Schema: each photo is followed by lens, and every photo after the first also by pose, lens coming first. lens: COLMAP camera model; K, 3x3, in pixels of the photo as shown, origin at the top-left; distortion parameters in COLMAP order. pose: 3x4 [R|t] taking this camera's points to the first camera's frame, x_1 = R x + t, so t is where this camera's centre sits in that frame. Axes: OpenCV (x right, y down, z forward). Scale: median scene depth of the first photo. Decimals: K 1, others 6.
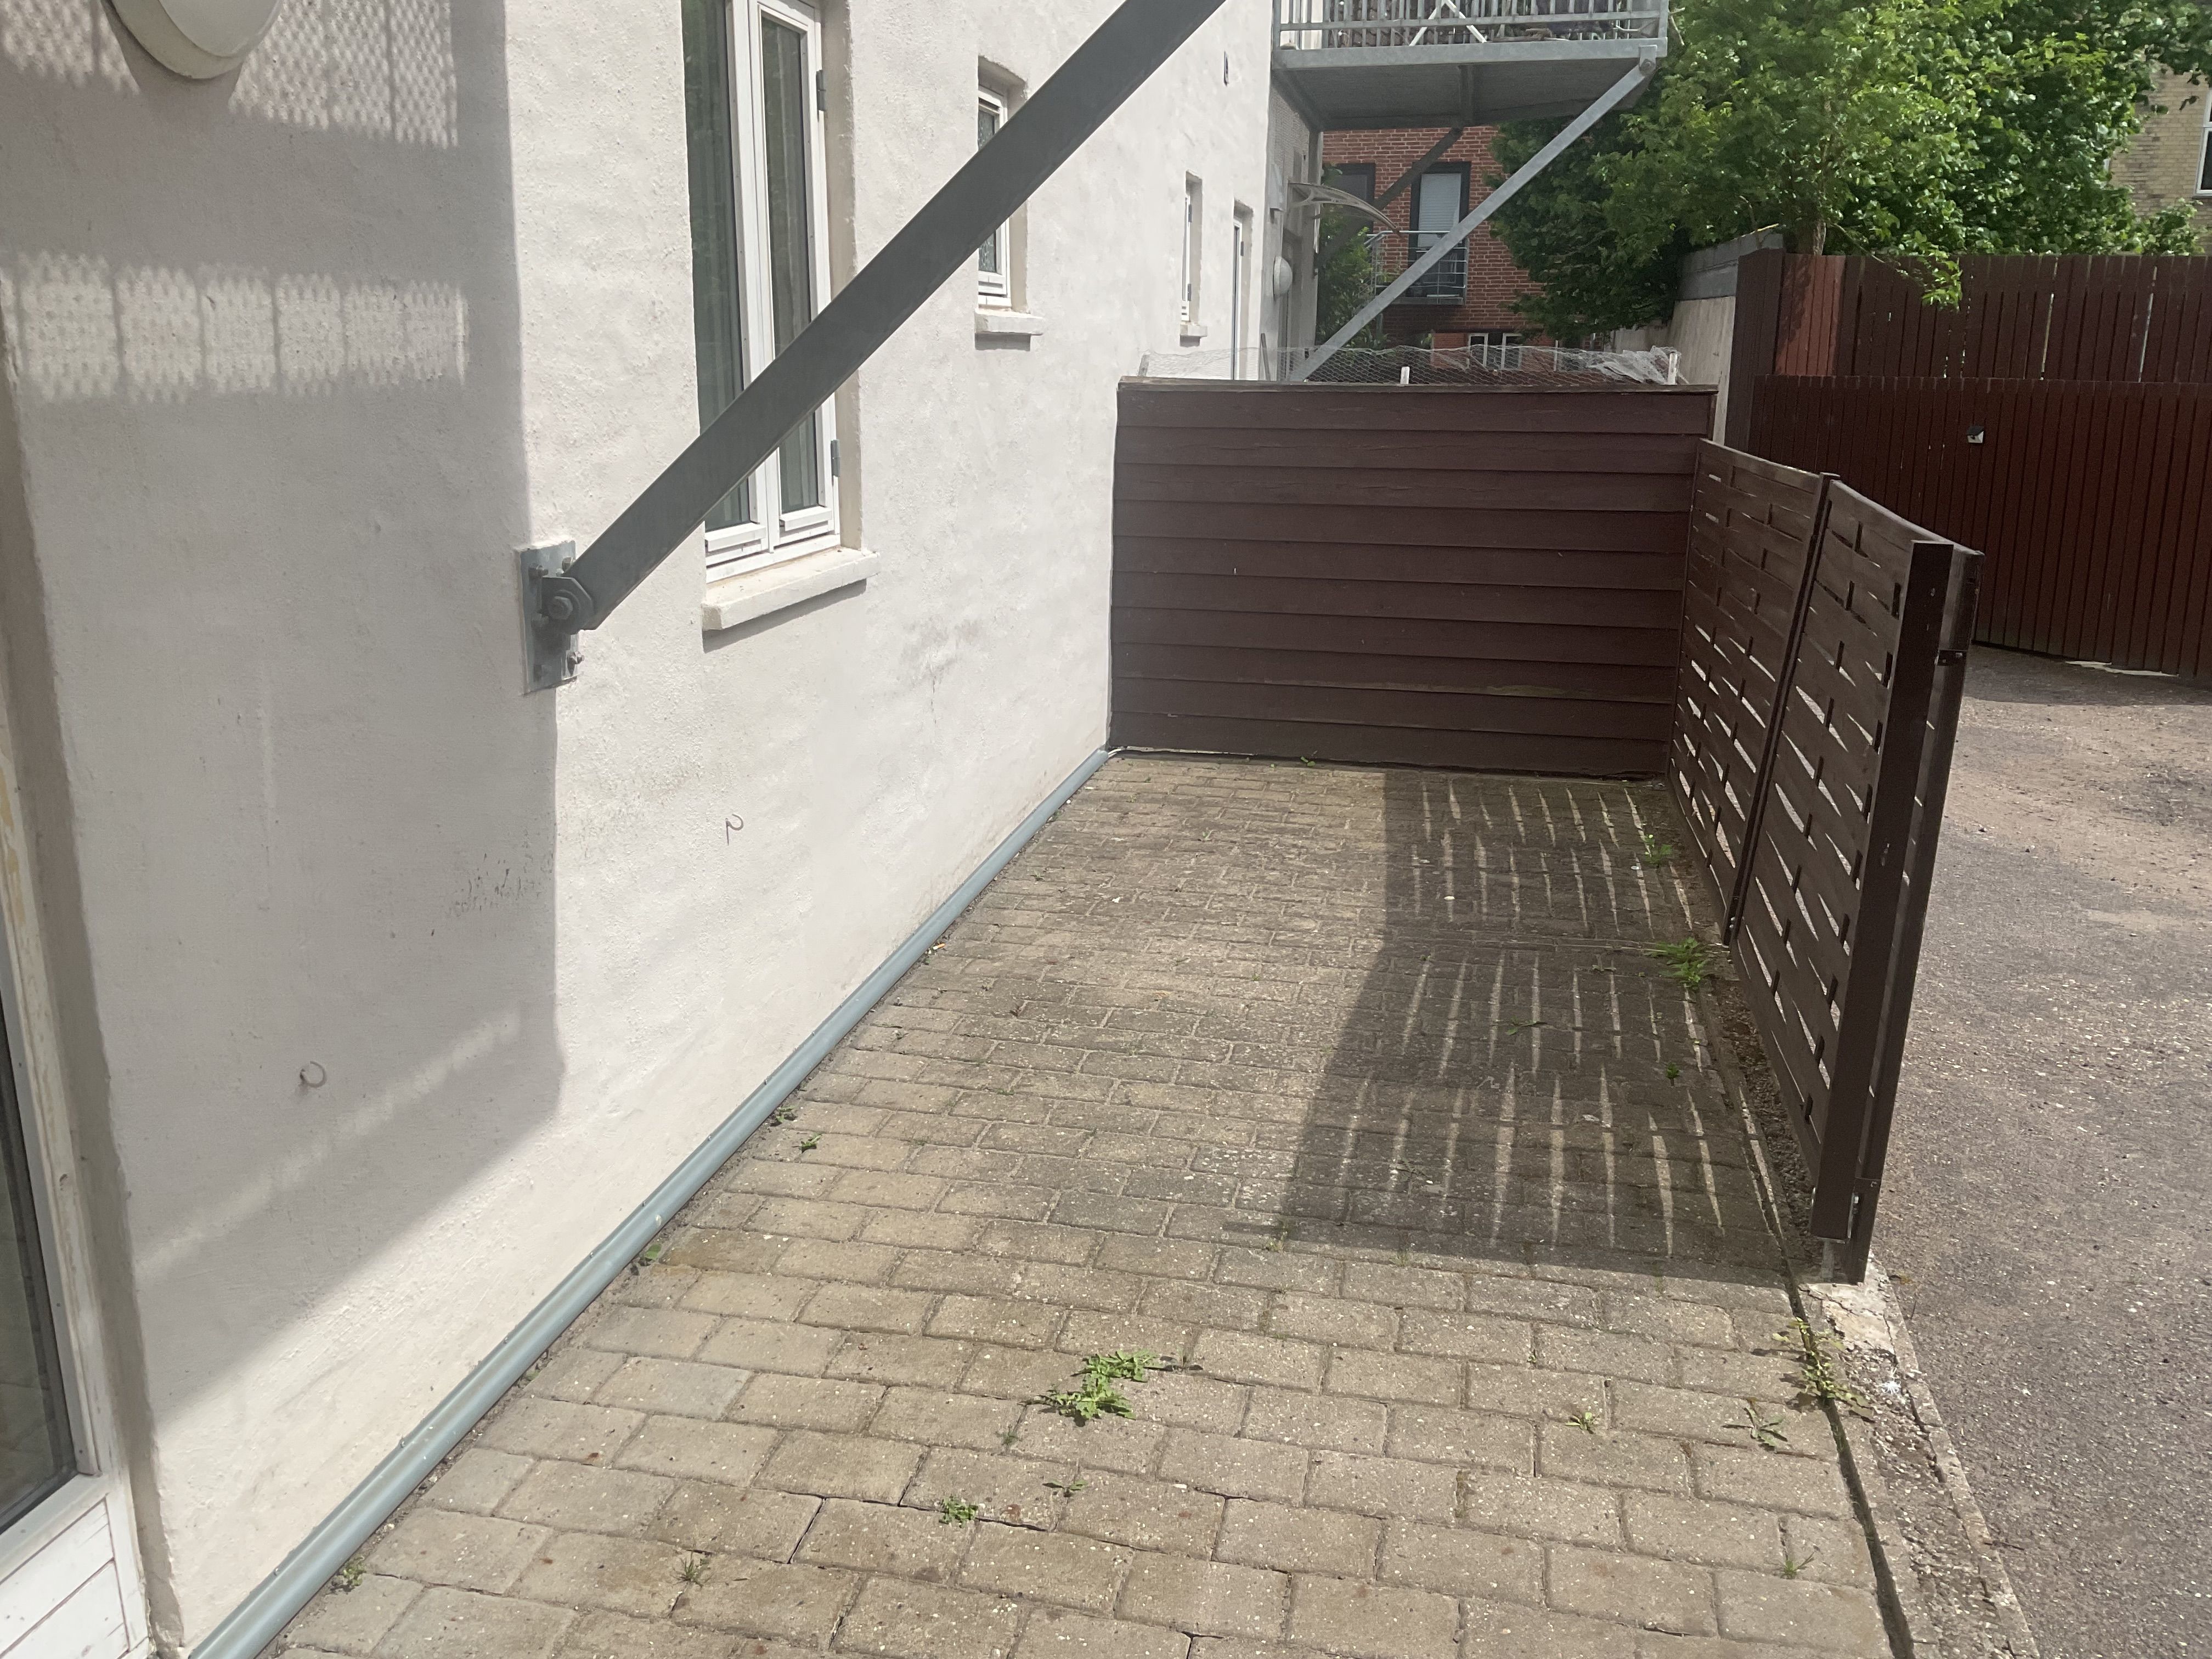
lens RADIAL K [[1818.6, 0, 1097.1], [0, 1818.6, 820.1], [0, 0, 1]] dist [0.102288, -0.196653]
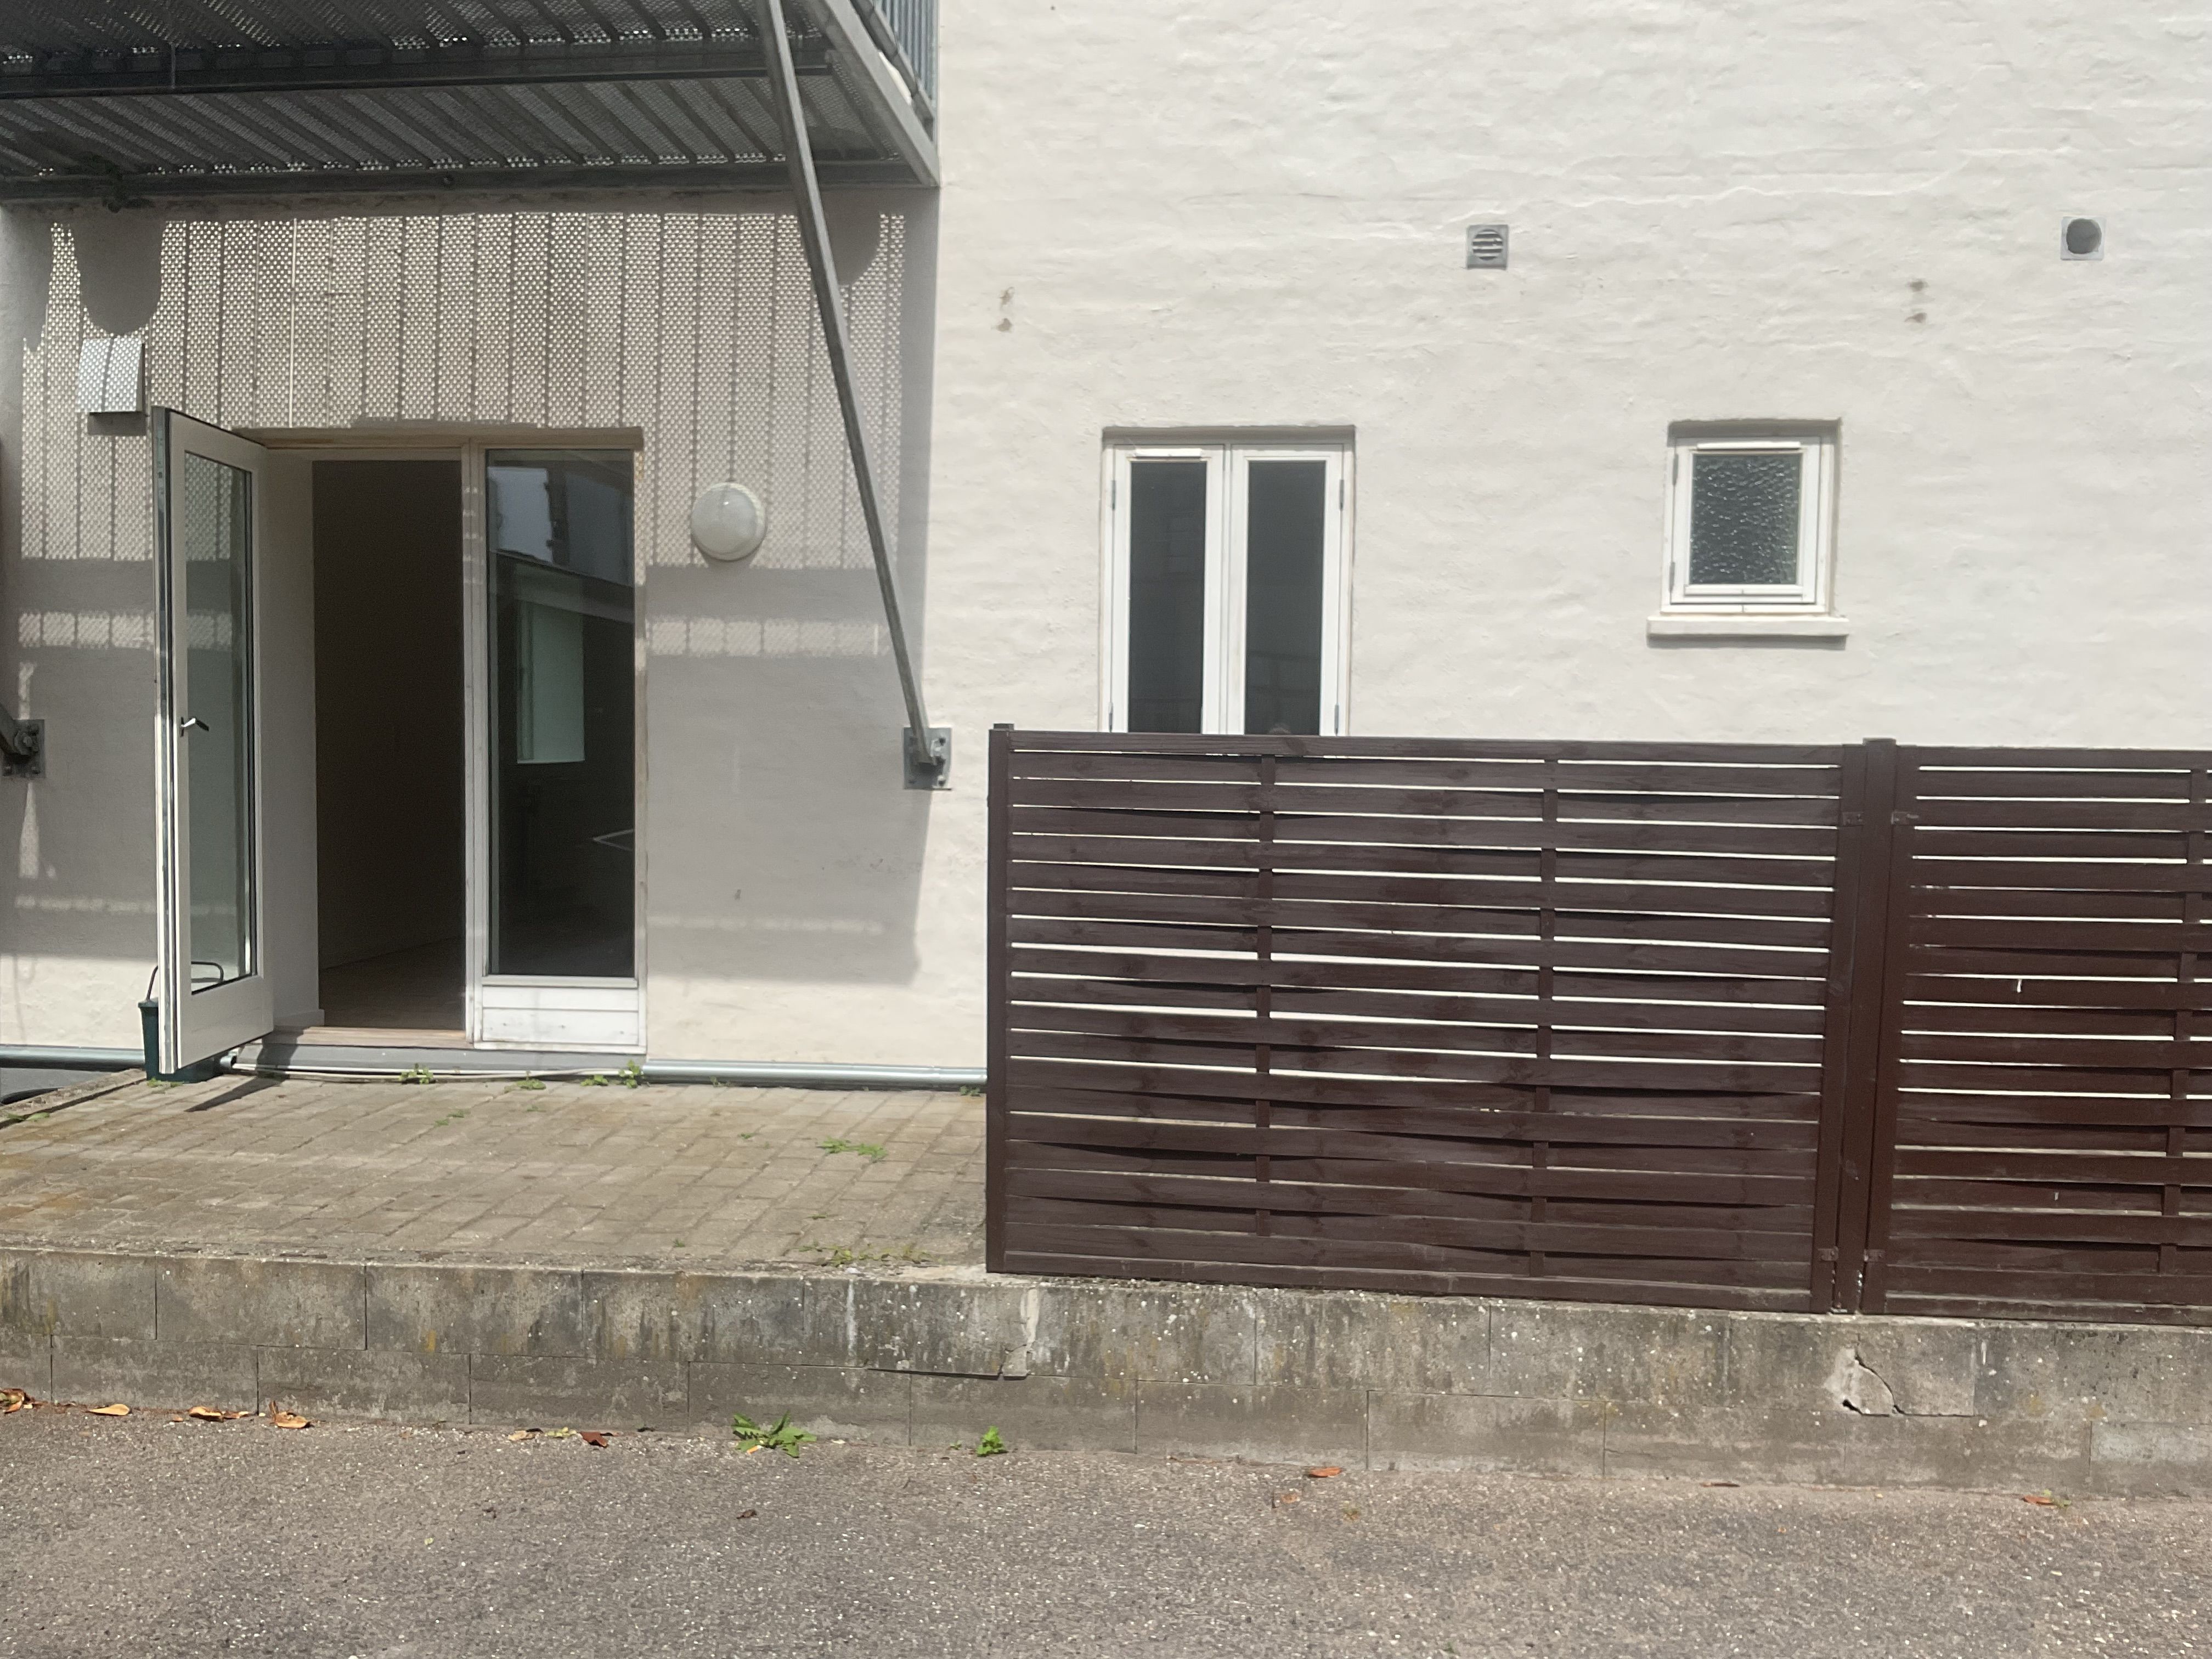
lens RADIAL K [[1818.6, 0, 1097.1], [0, 1818.6, 820.1], [0, 0, 1]] dist [0.102288, -0.196653]
pose [[0.117207, 0.041292, -0.992249, 1.799380], [-0.260101, 0.965535, 0.009457, -0.103111], [0.958441, 0.256977, 0.123908, 0.859814]]
